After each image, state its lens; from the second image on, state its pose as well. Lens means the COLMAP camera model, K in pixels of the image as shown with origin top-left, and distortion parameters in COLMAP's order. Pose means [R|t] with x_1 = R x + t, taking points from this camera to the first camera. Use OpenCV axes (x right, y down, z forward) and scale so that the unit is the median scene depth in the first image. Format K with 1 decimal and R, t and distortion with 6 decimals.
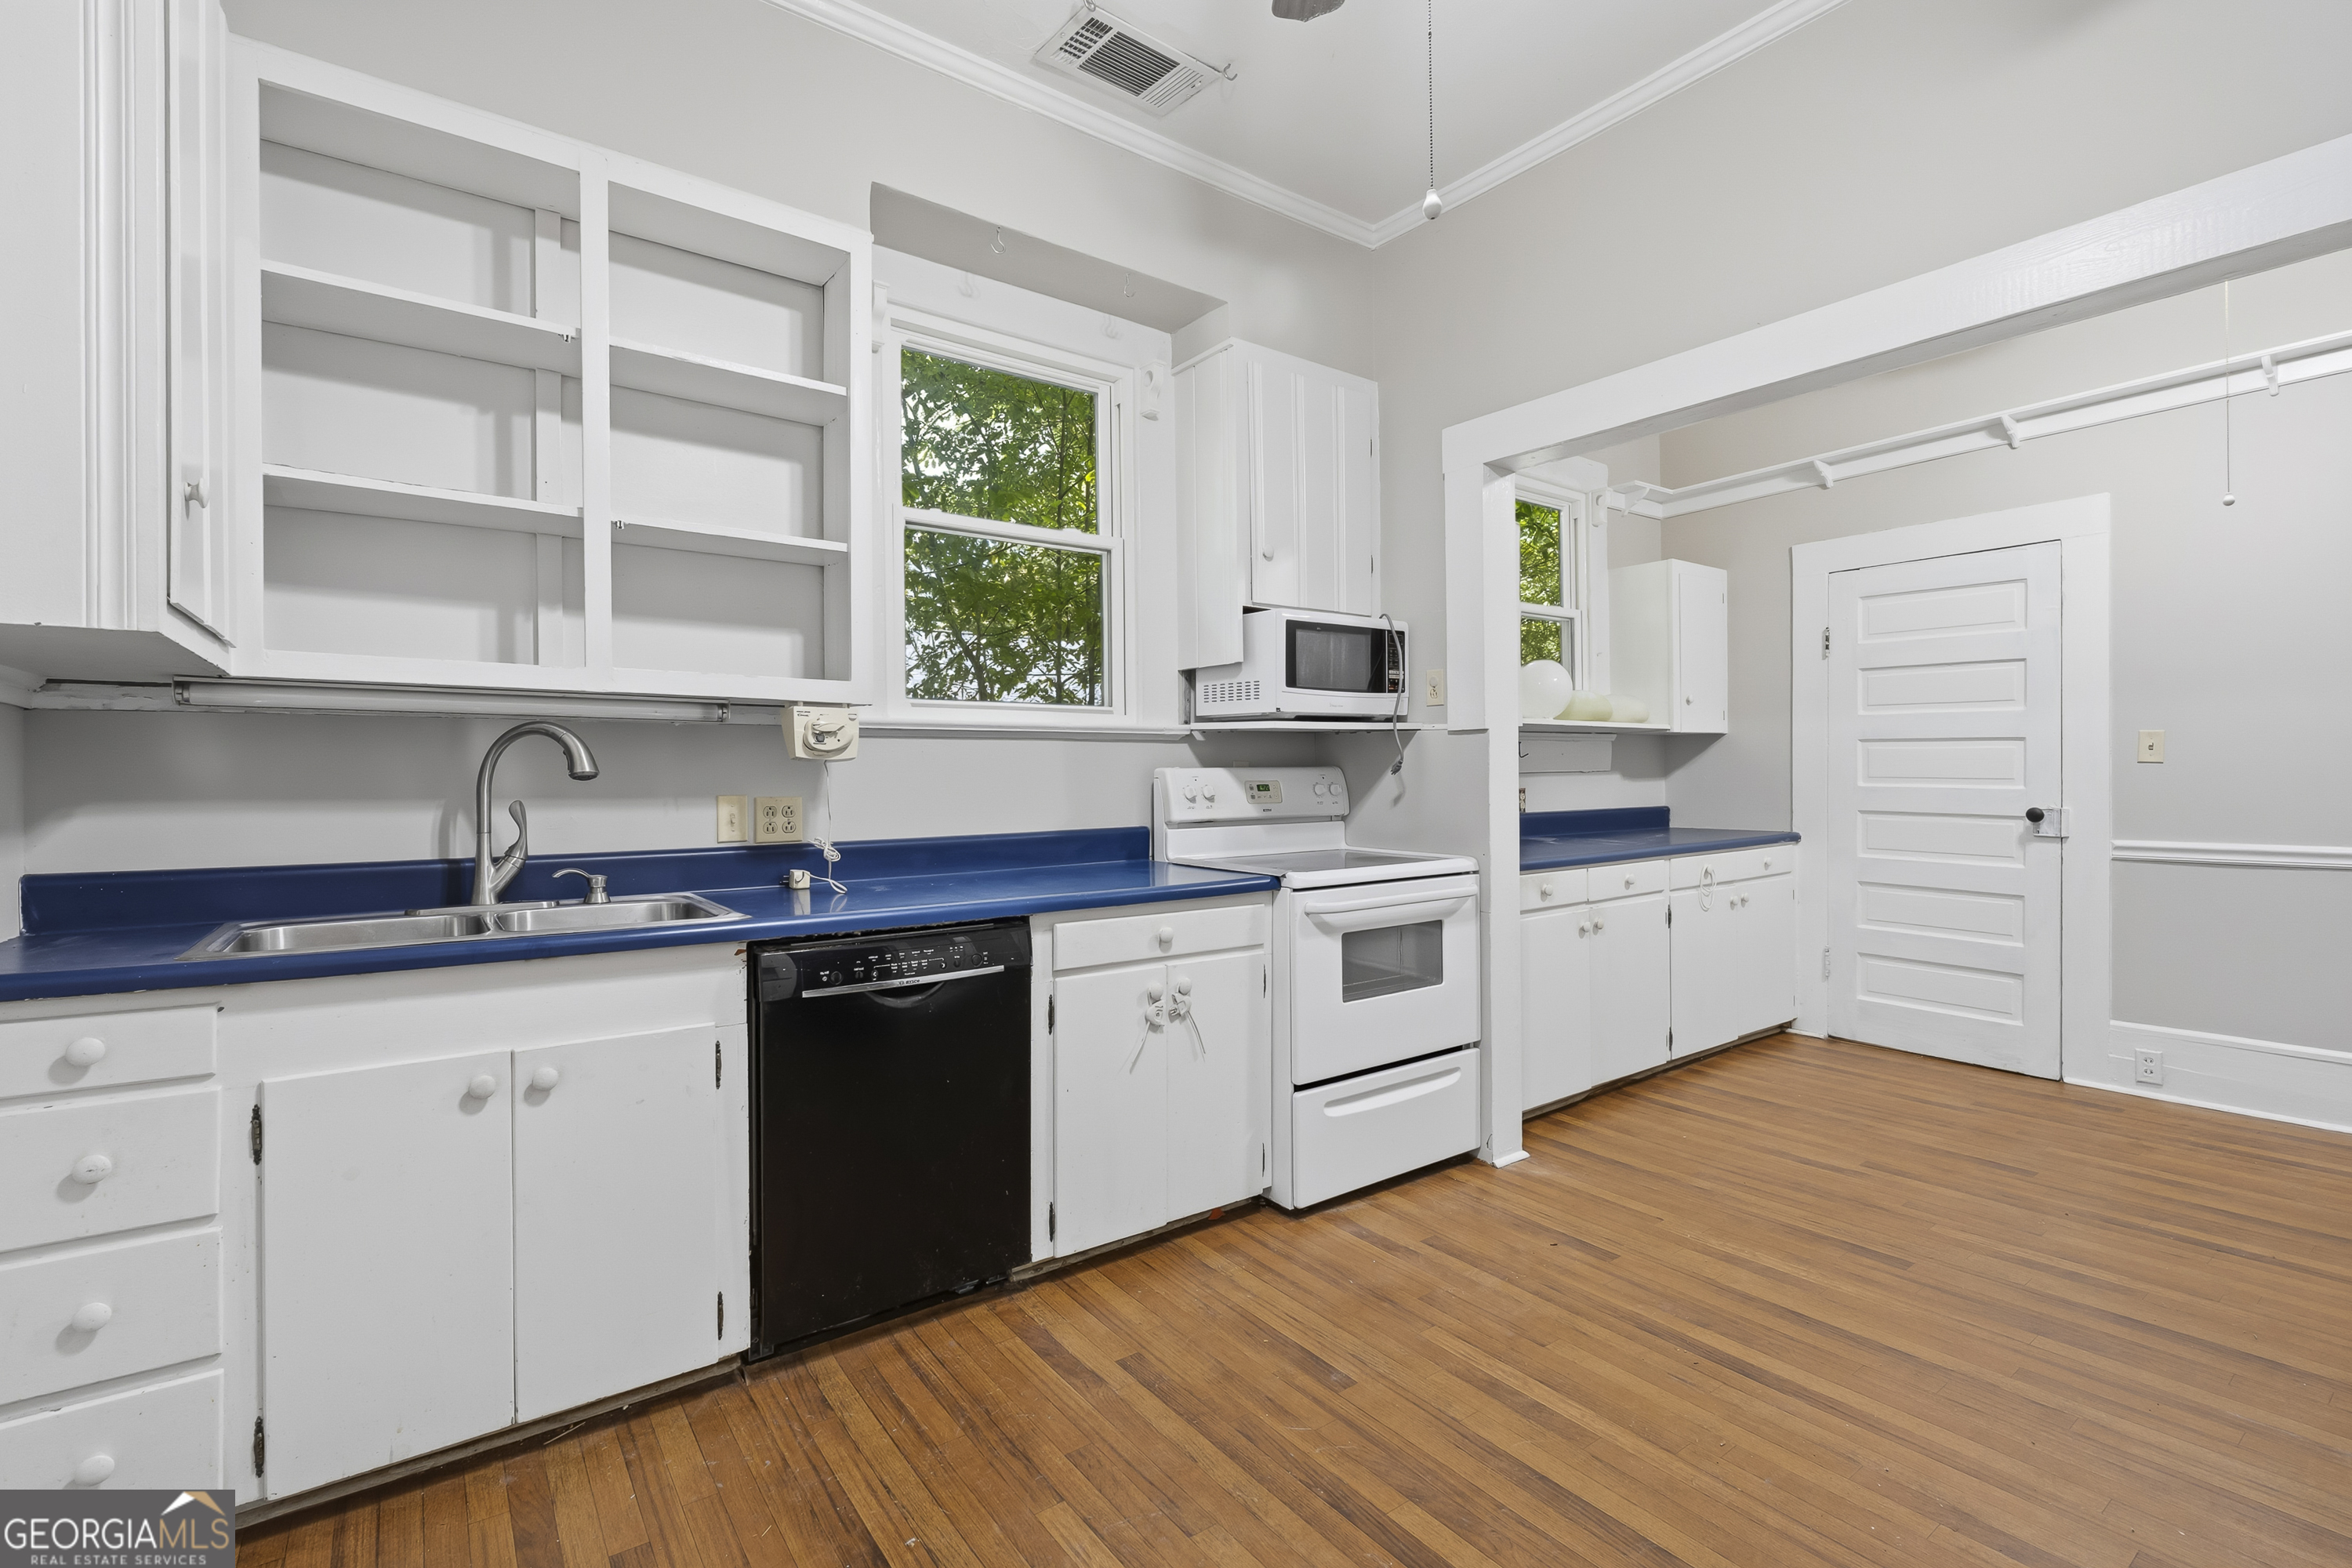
lens RADIAL K [[1026.0, 0, 1172.5], [0, 1026.0, 818.5], [0, 0, 1]] dist [-0.005849, -0.000045]
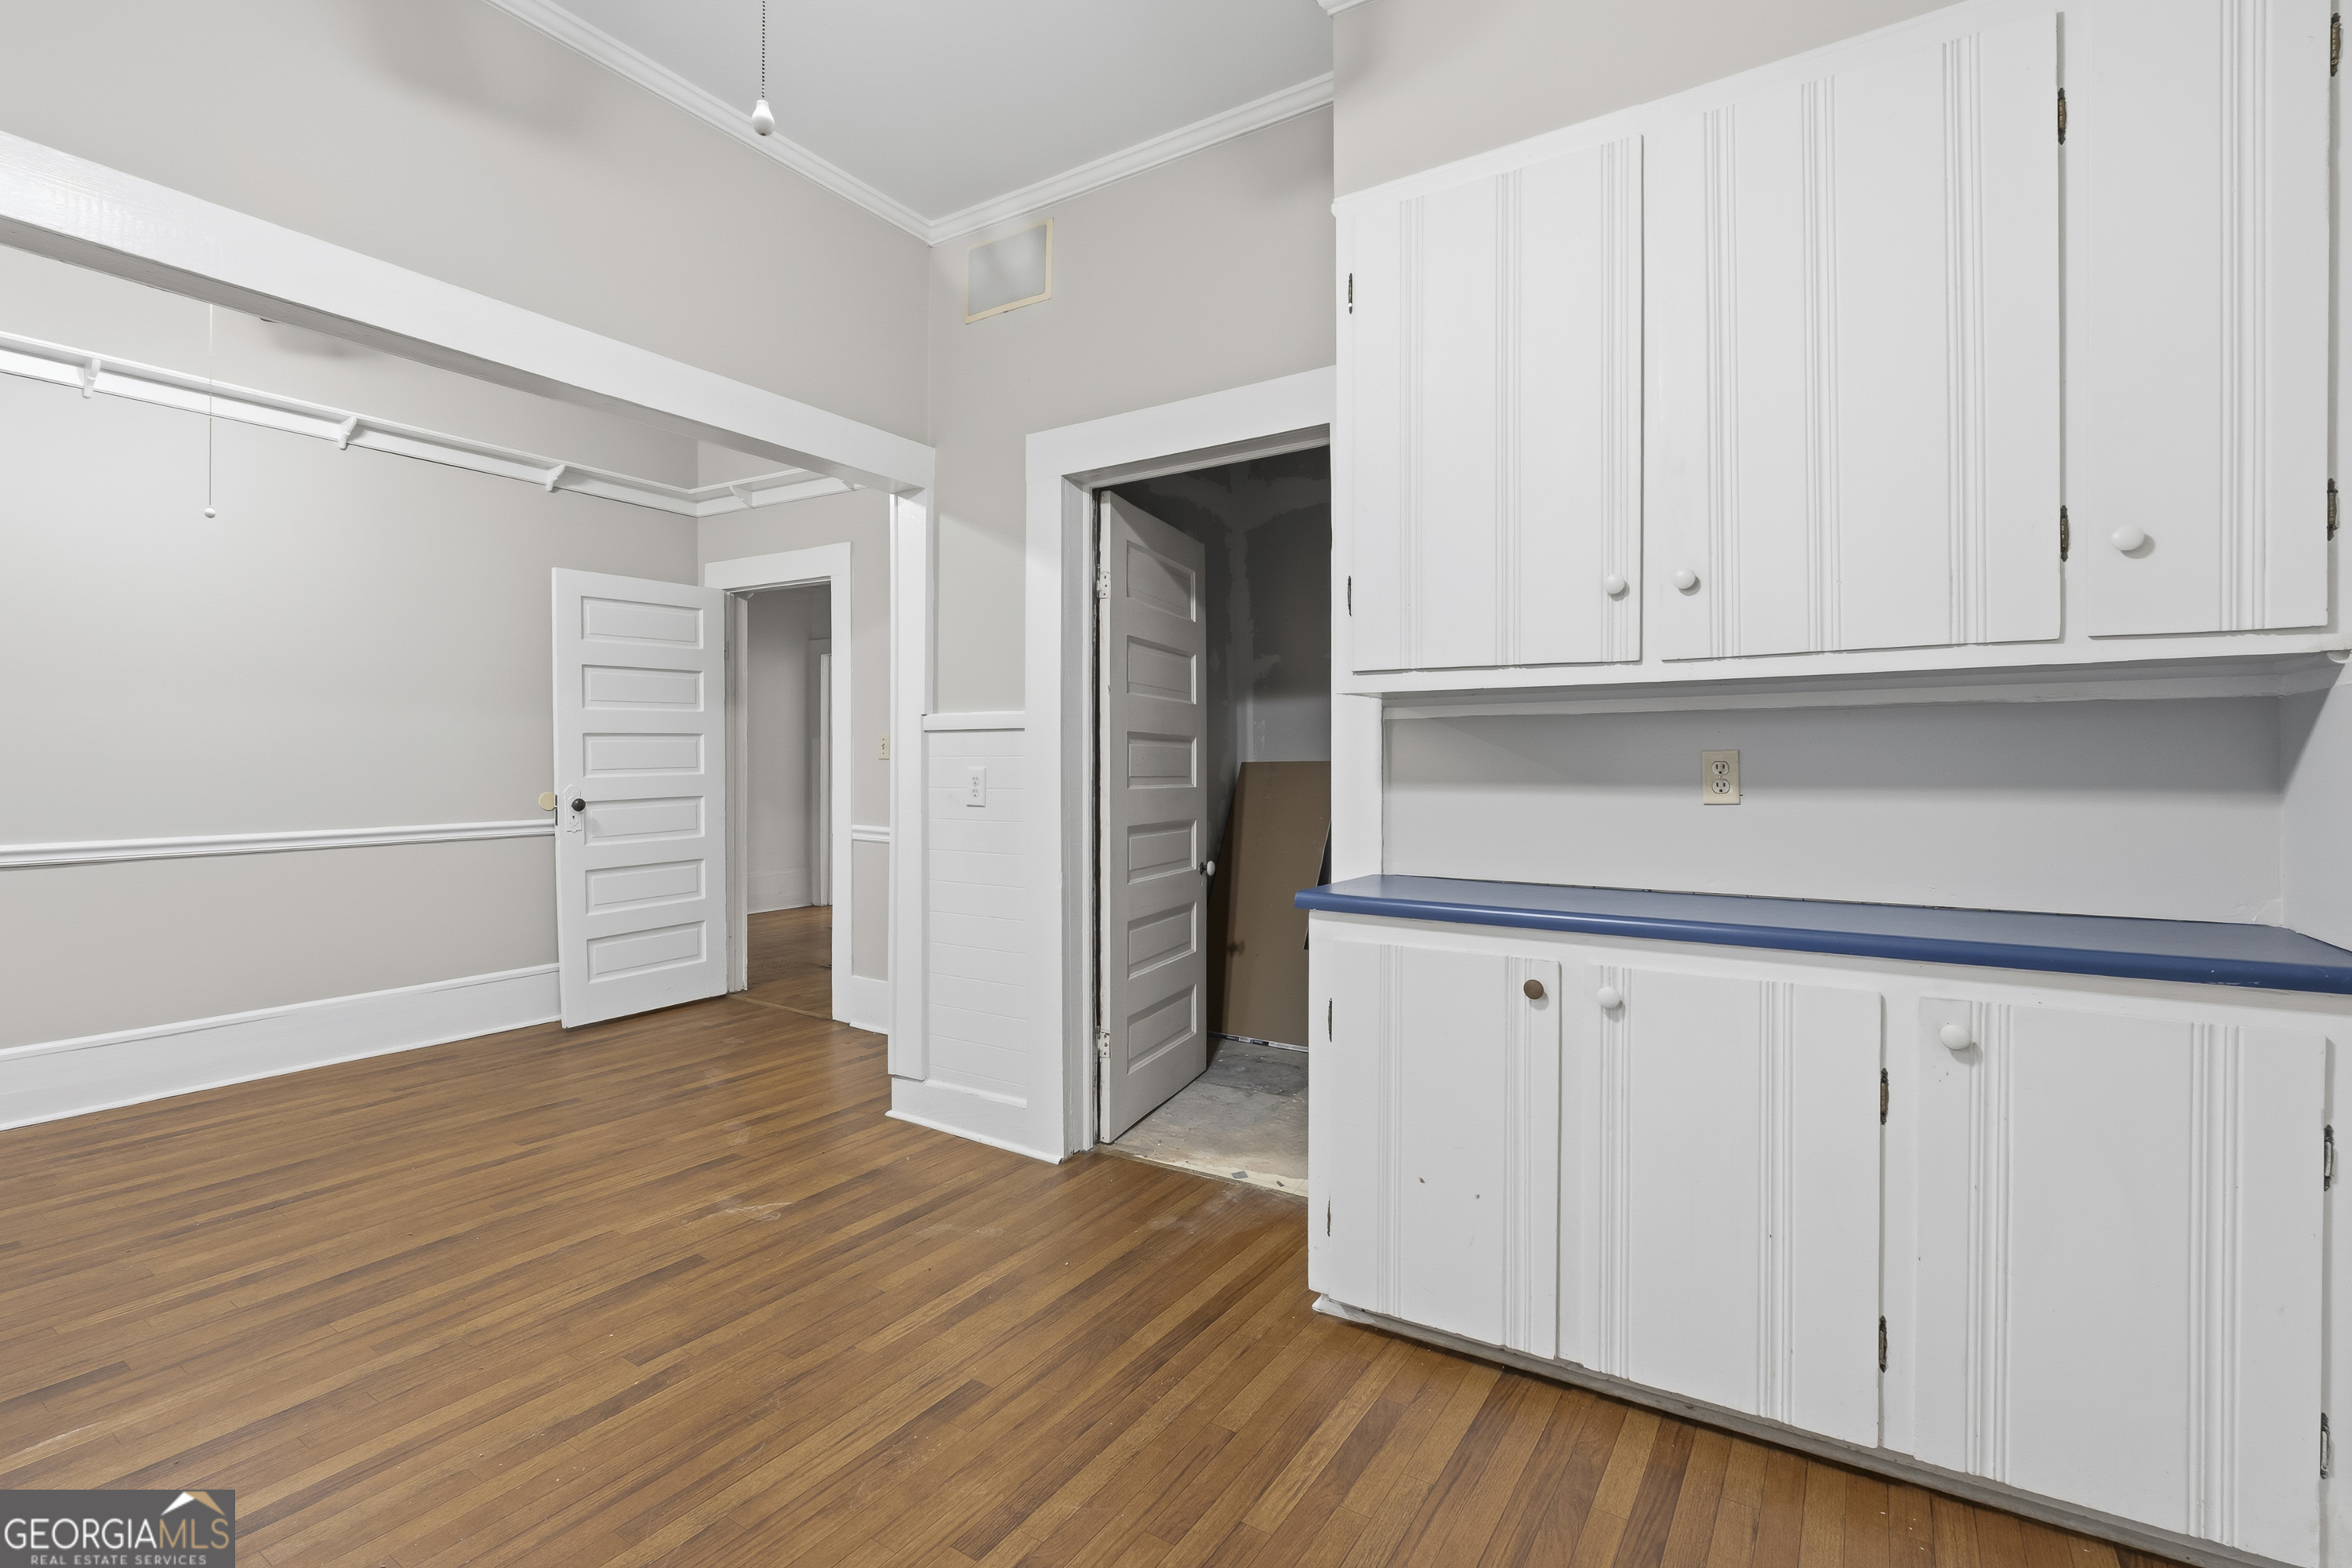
lens RADIAL K [[1053.3, 0, 1162.5], [0, 1053.3, 770.5], [0, 0, 1]] dist [-0.006546, 0.000602]
pose [[-0.360273, 0.006947, 0.932821, -0.417576], [0.033604, 0.999420, 0.005535, -0.019090], [-0.932242, 0.033340, -0.360297, 0.582929]]
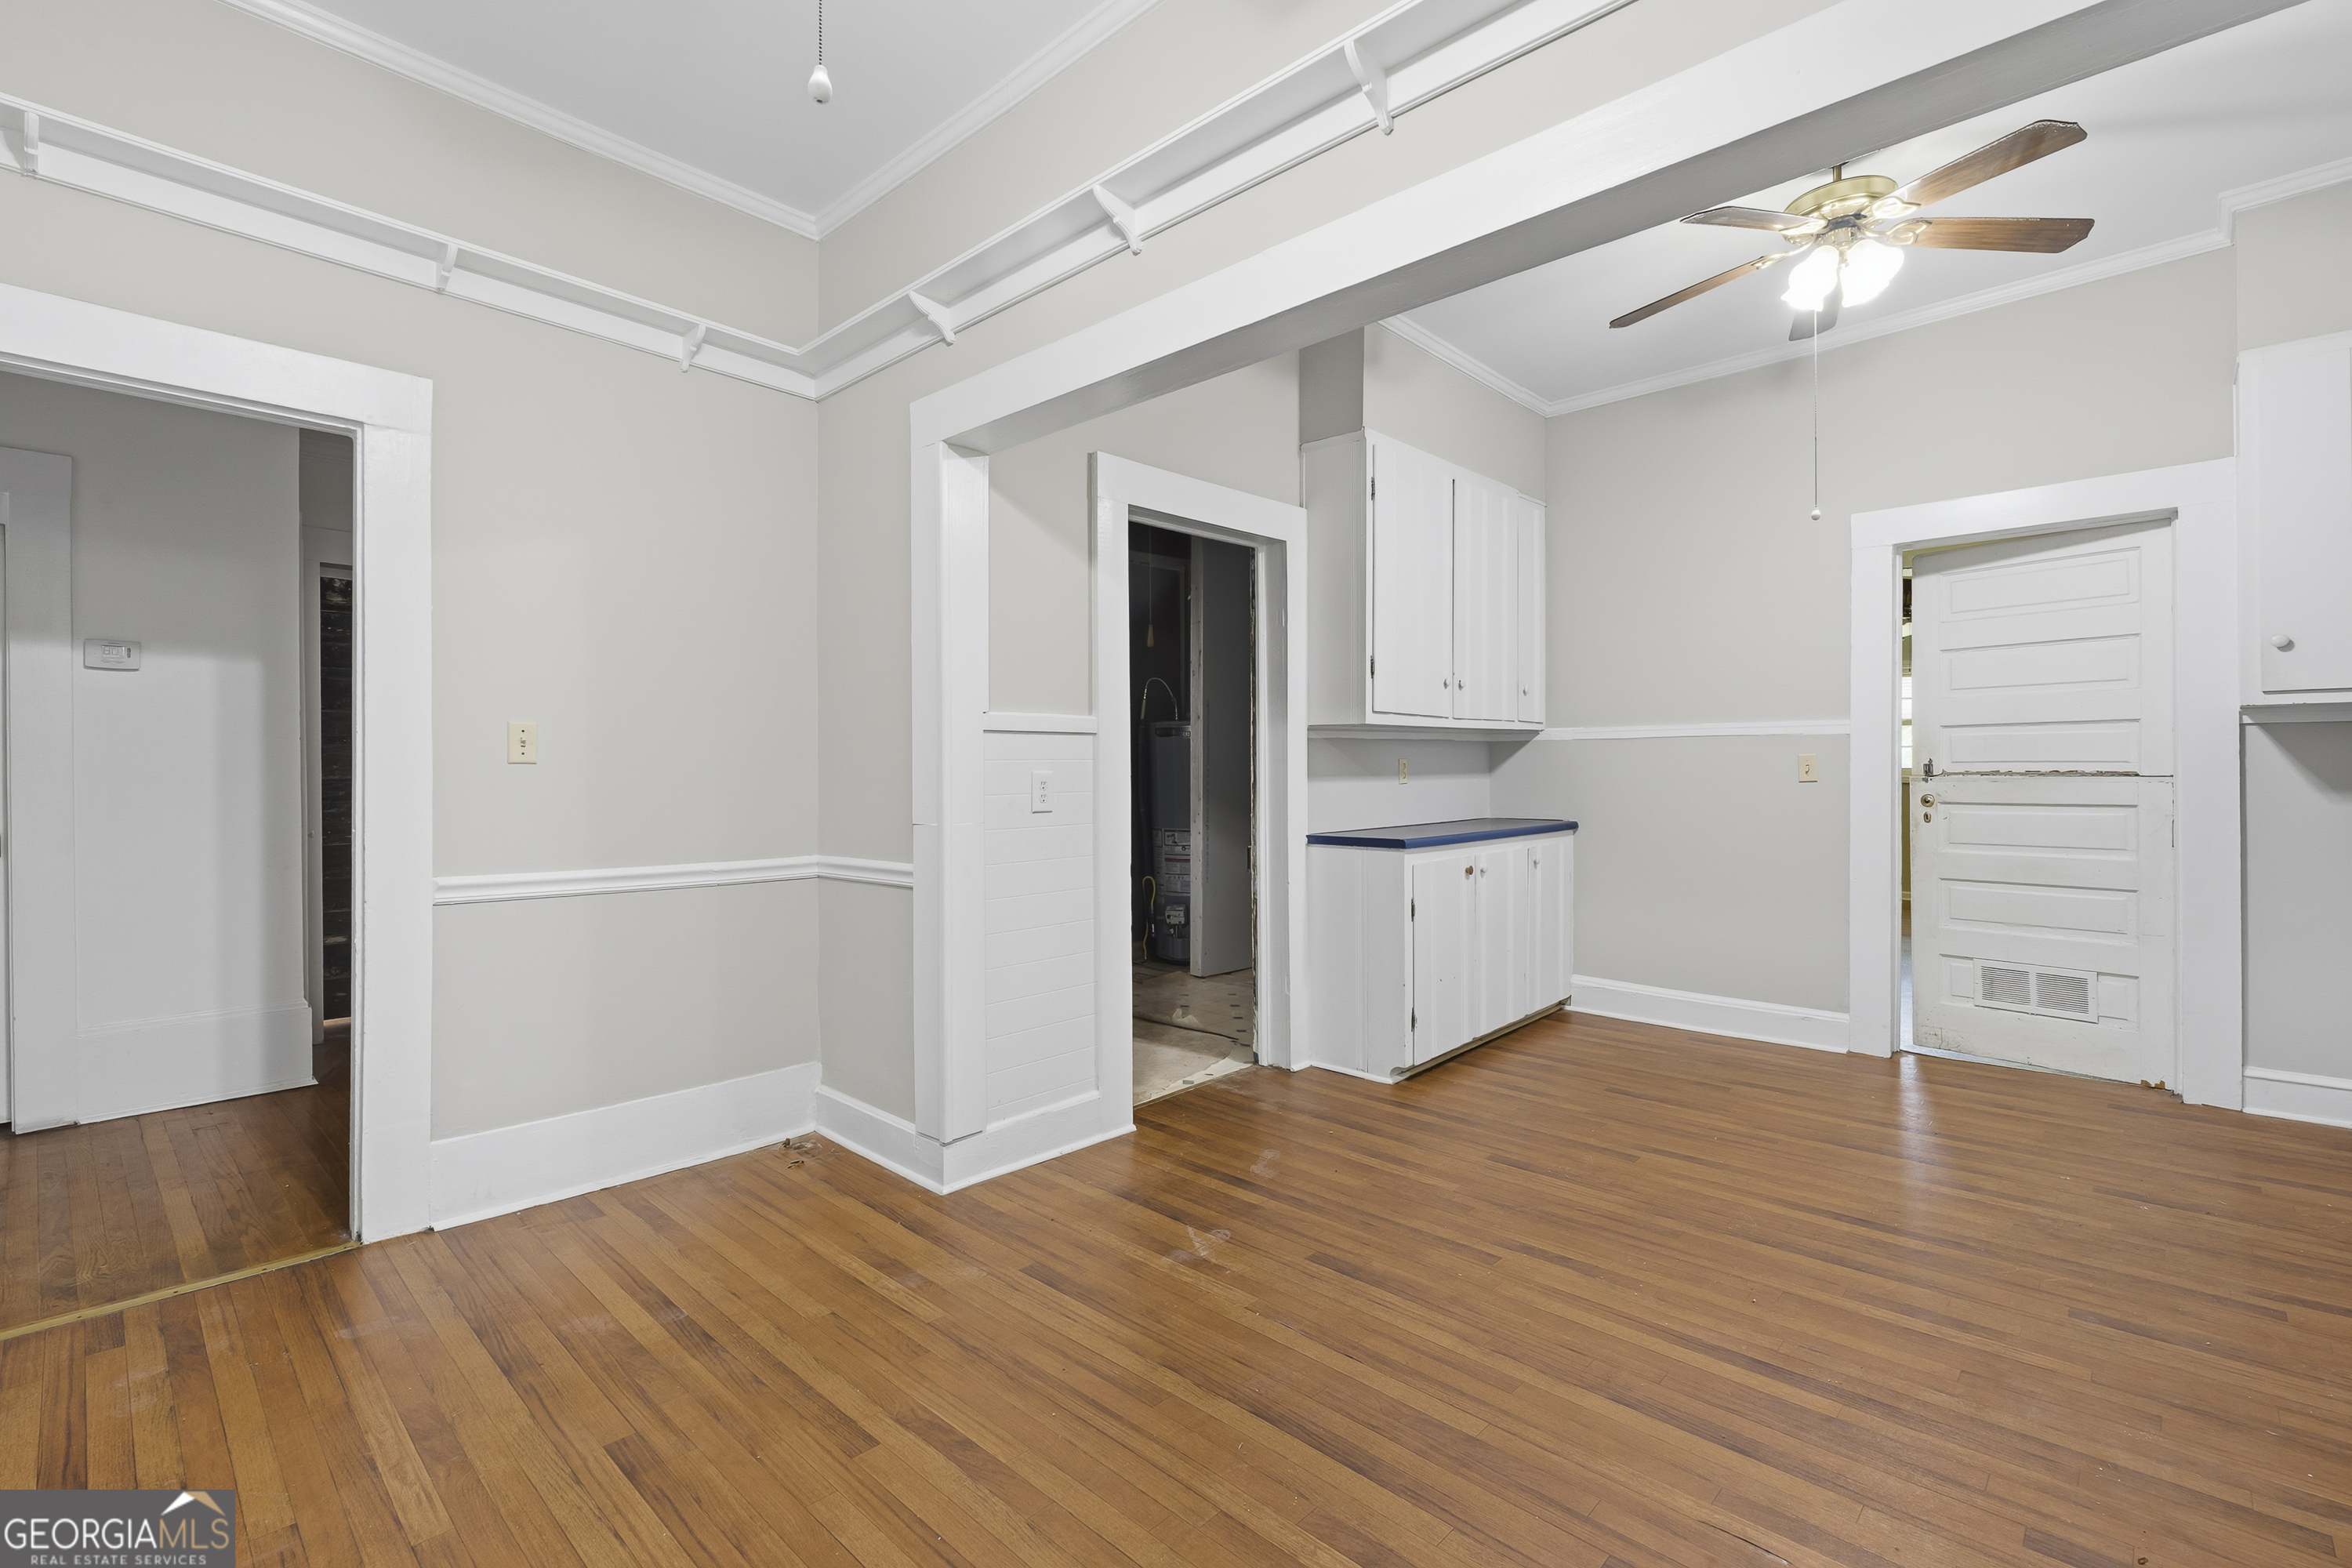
lens RADIAL K [[1053.3, 0, 1162.5], [0, 1053.3, 770.5], [0, 0, 1]] dist [-0.006546, 0.000602]
pose [[-0.983208, 0.015402, -0.181836, 1.250521], [0.007959, 0.999103, 0.041590, -0.086435], [0.182314, 0.039444, -0.982449, 1.783243]]
